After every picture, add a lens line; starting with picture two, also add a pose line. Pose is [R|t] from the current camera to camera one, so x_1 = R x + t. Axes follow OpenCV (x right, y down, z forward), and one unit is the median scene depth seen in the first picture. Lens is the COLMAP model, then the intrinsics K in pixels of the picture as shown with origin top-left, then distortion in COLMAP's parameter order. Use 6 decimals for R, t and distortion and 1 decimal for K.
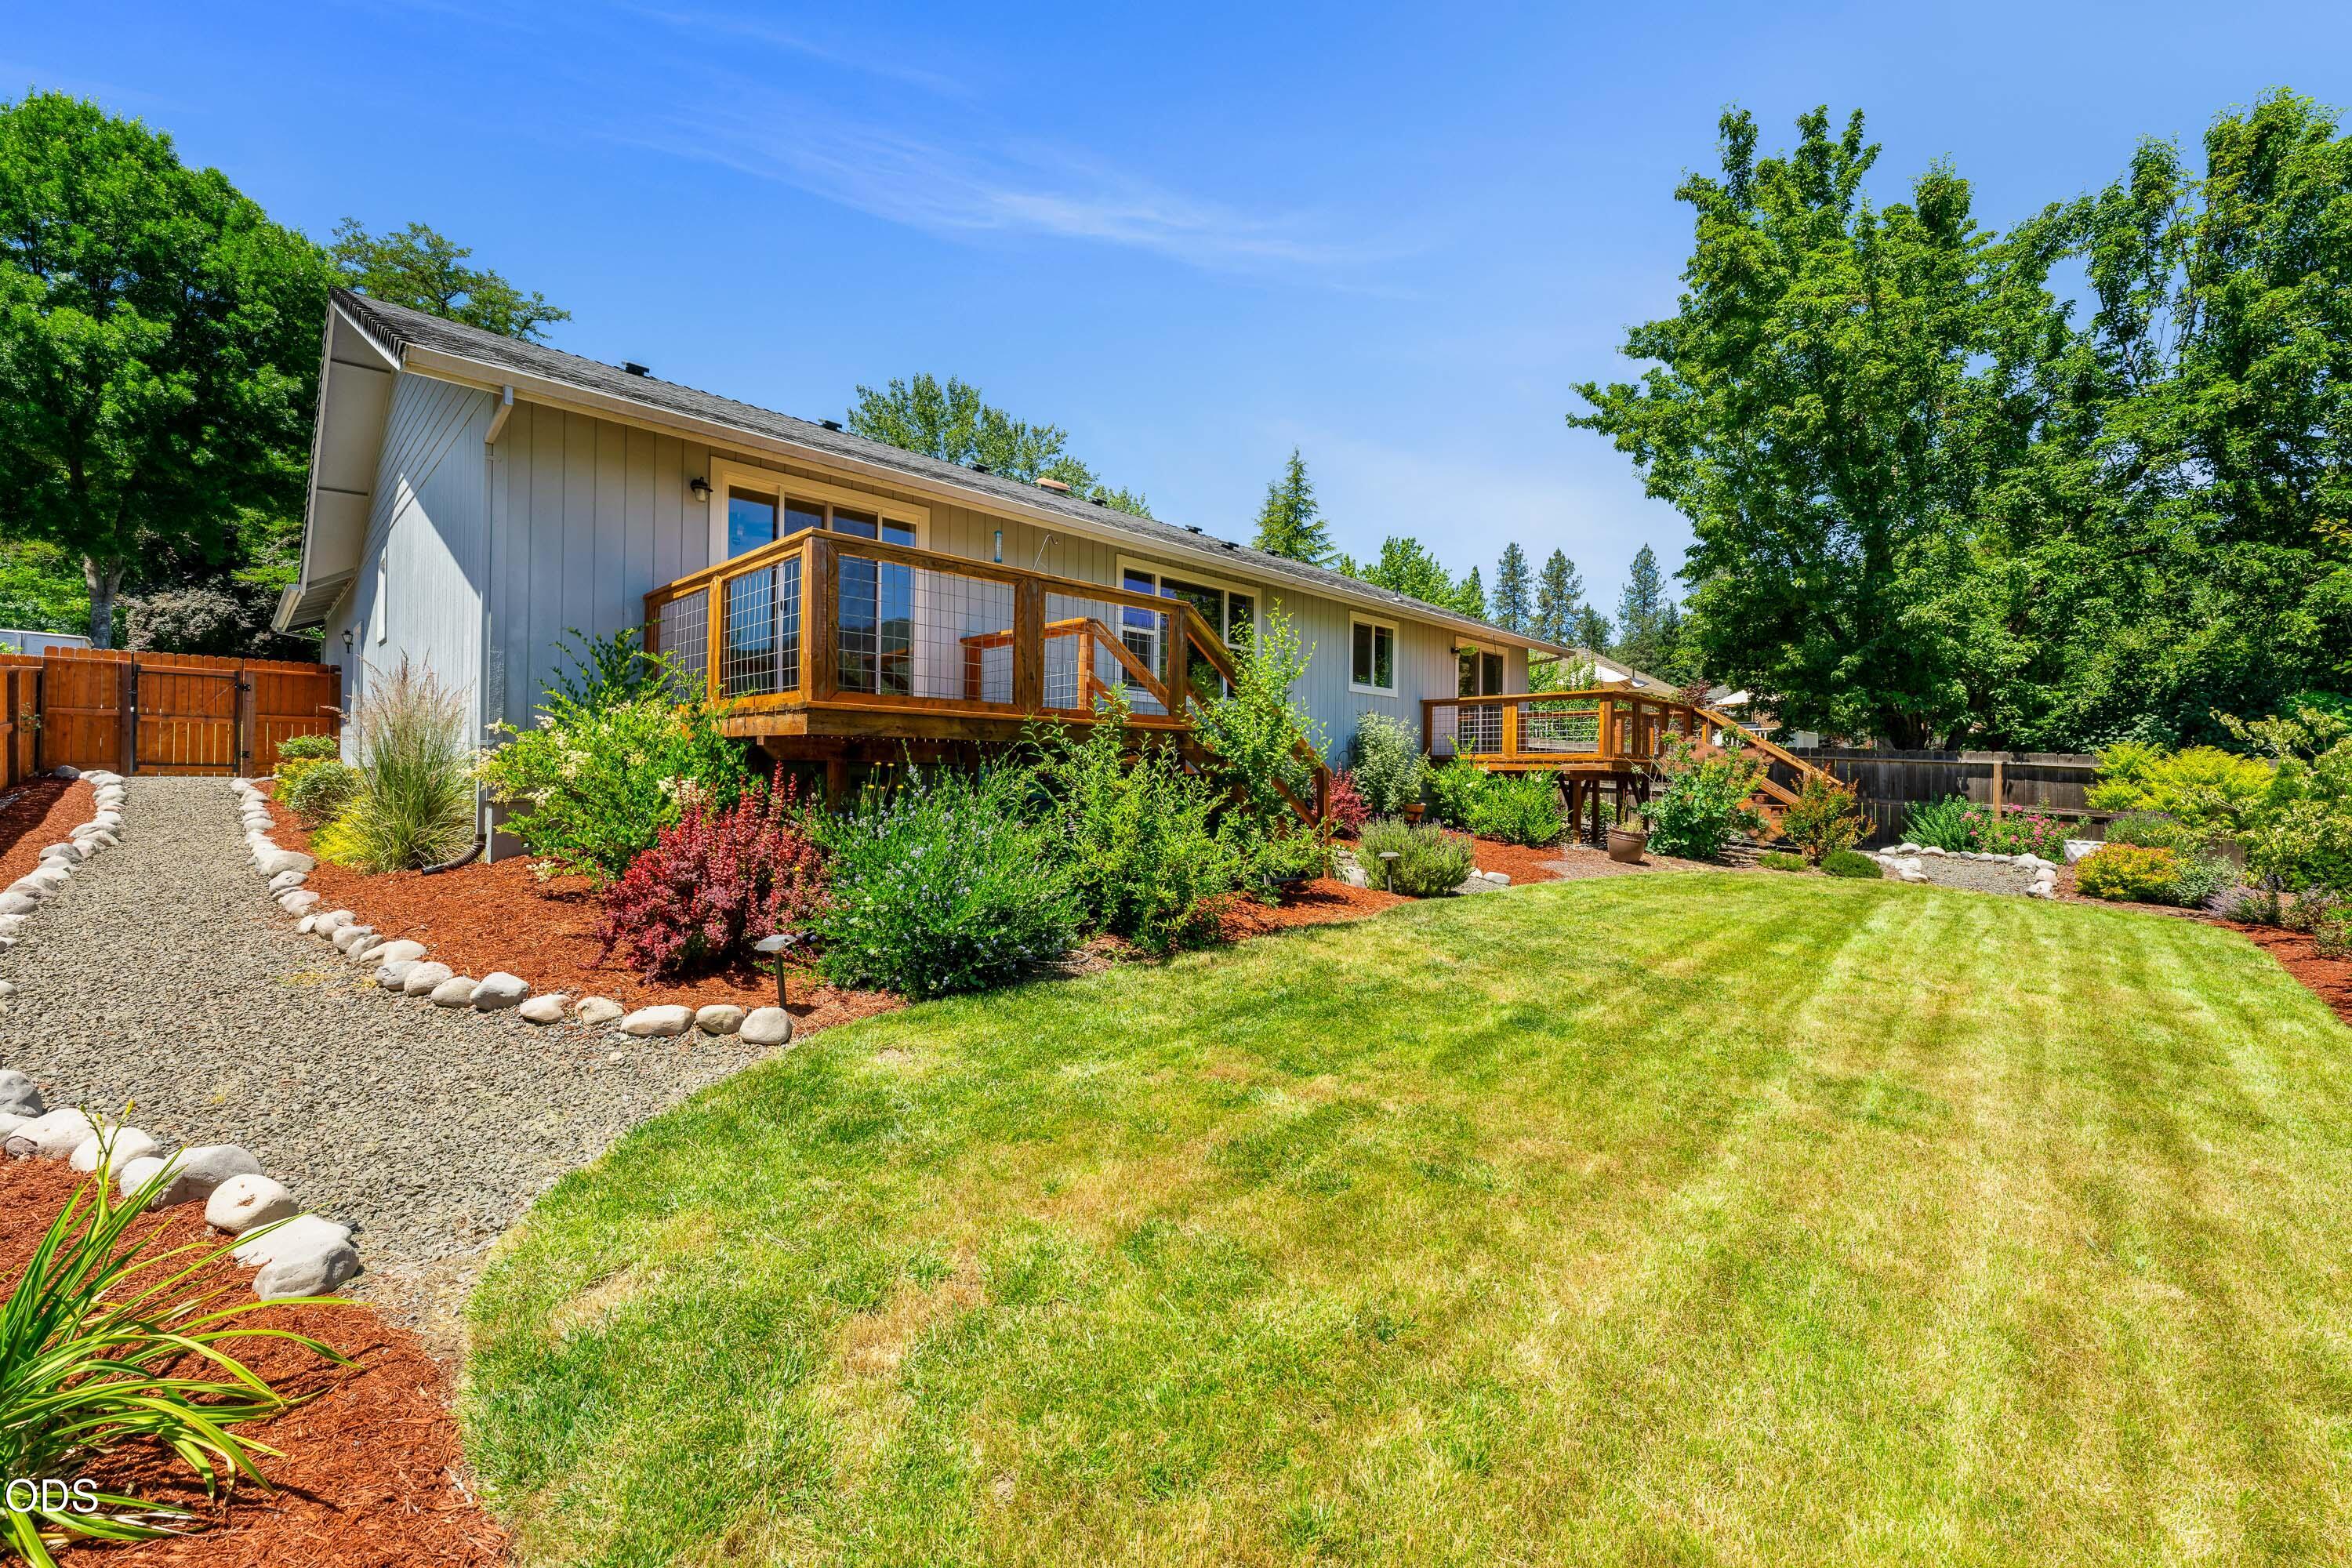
lens RADIAL K [[963.3, 0, 1151.0], [0, 963.3, 791.9], [0, 0, 1]] dist [0.003769, -0.000056]
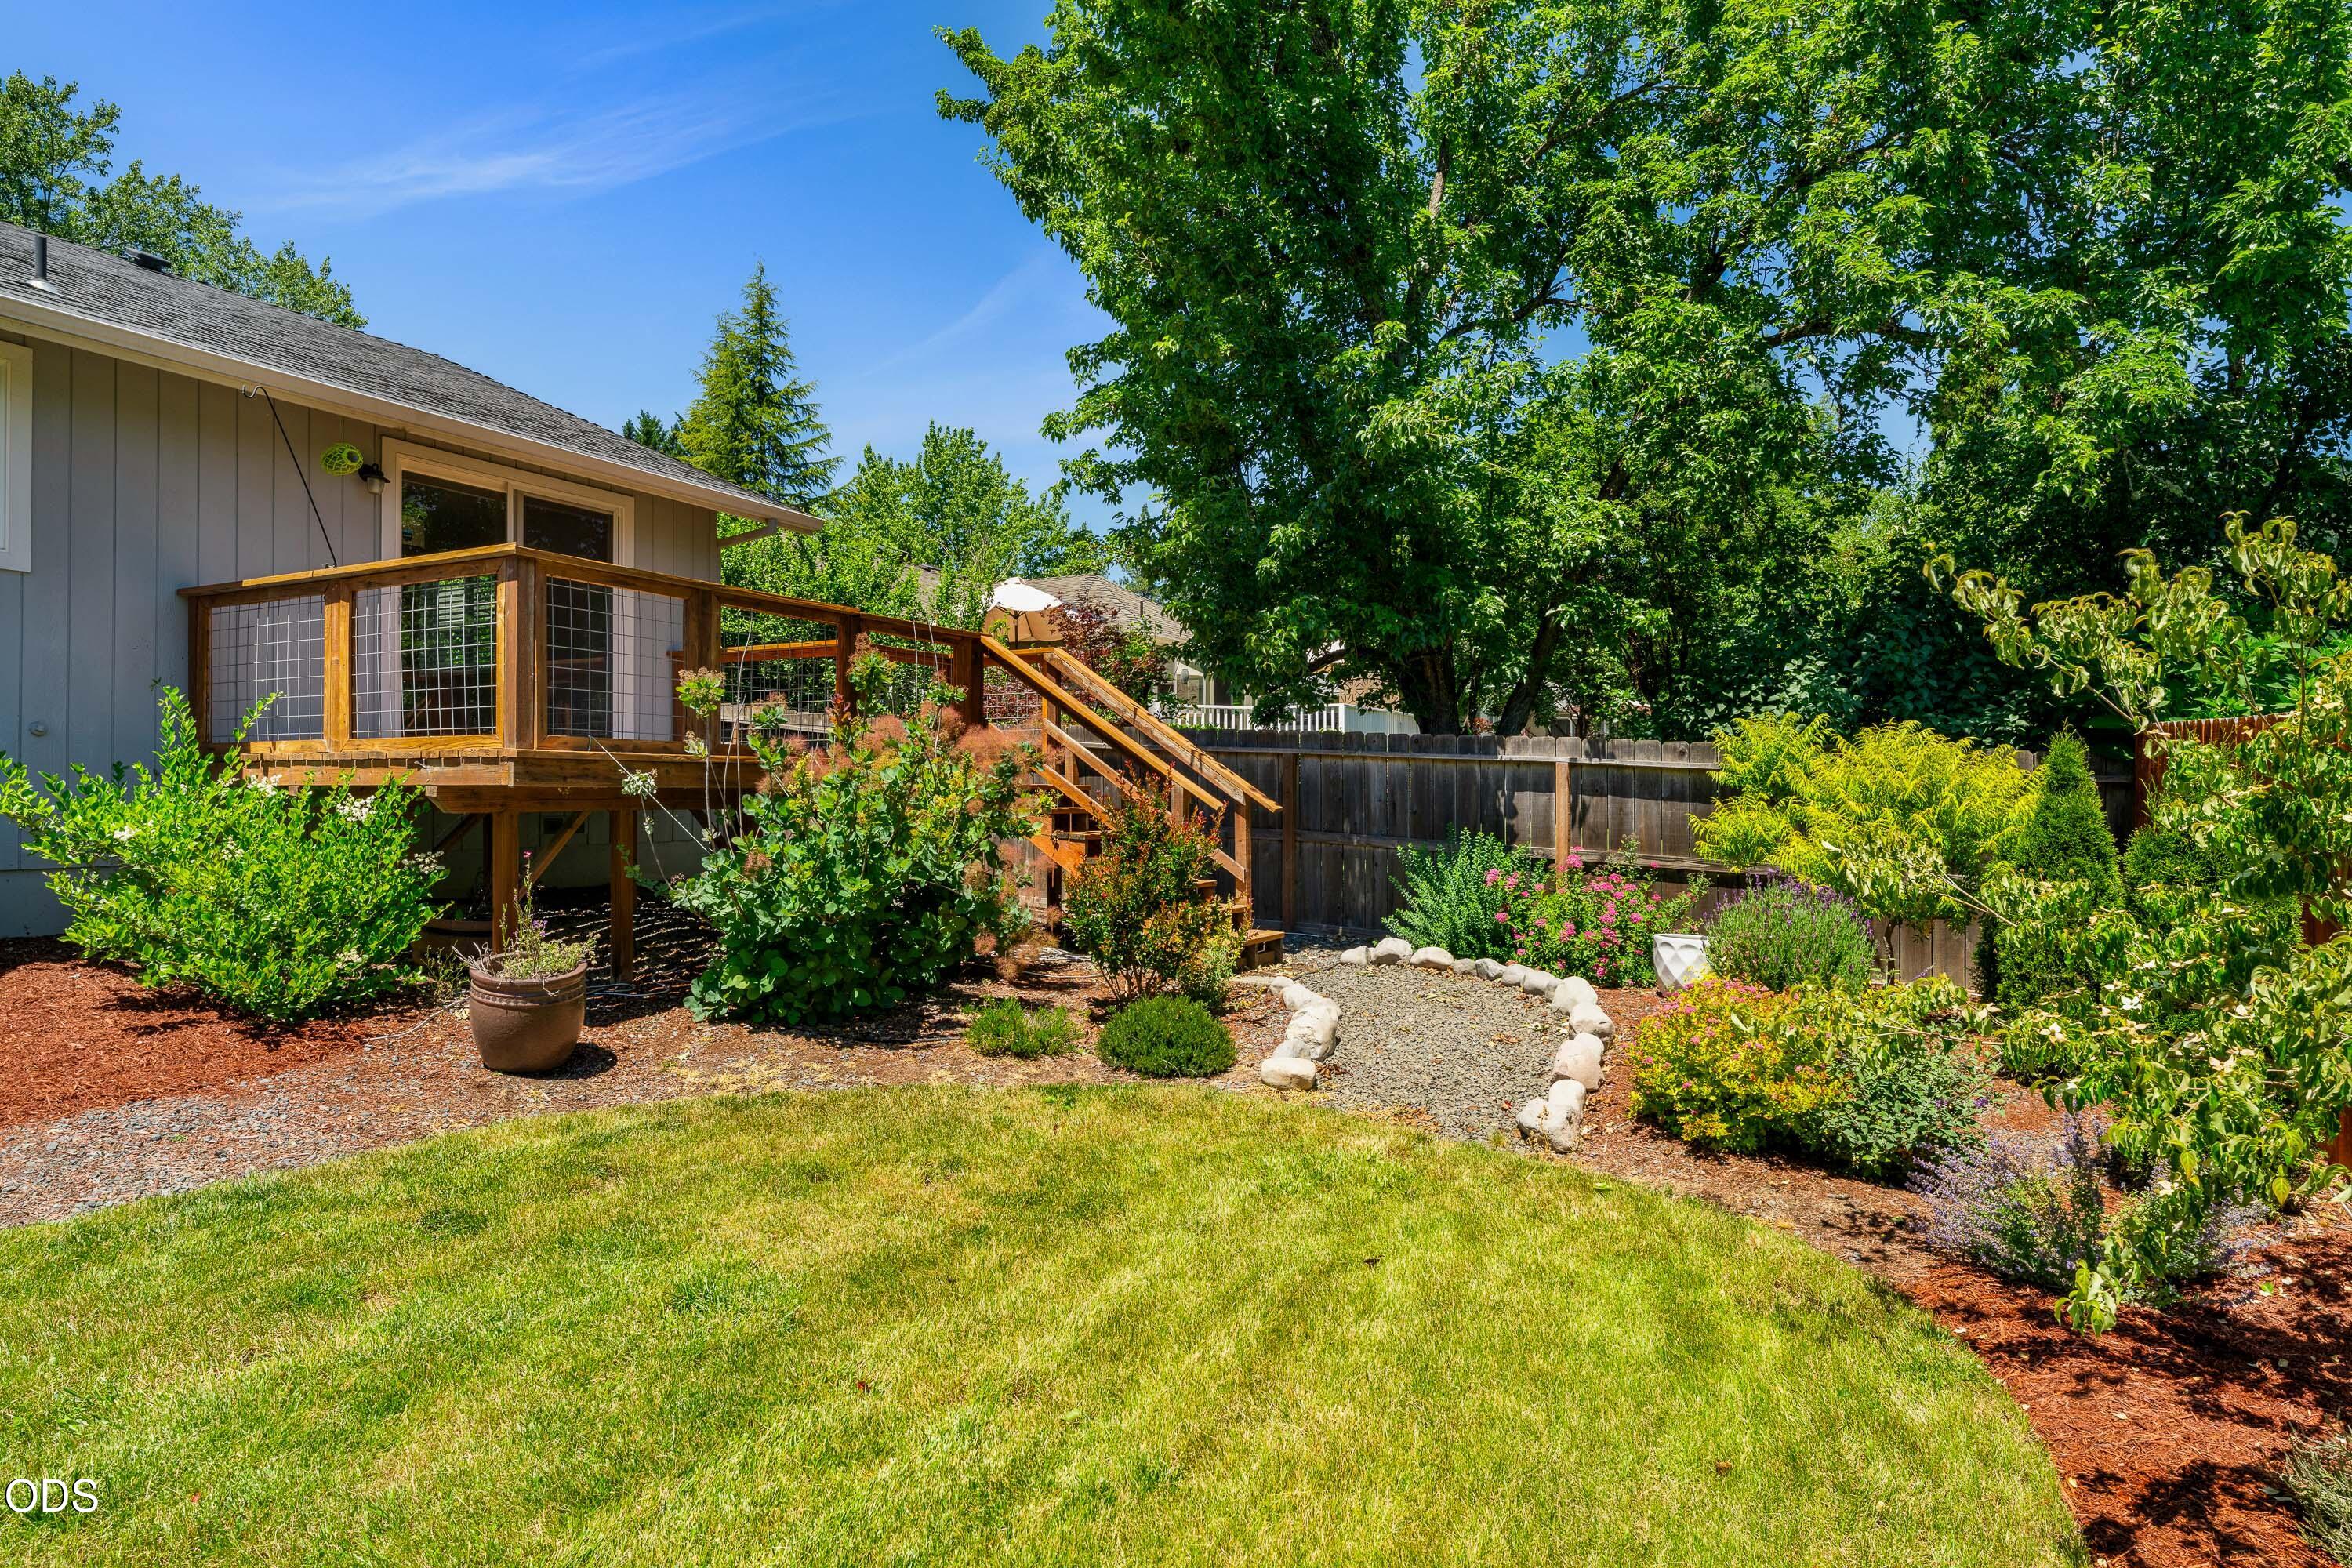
lens RADIAL K [[1189.4, 0, 1188.7], [0, 1189.4, 796.3], [0, 0, 1]] dist [0.002793, 0.001506]
pose [[0.957975, -0.011652, 0.286613, 0.554150], [0.012372, 0.999923, -0.000700, -0.014779], [-0.286583, 0.004217, 0.958046, 0.511290]]
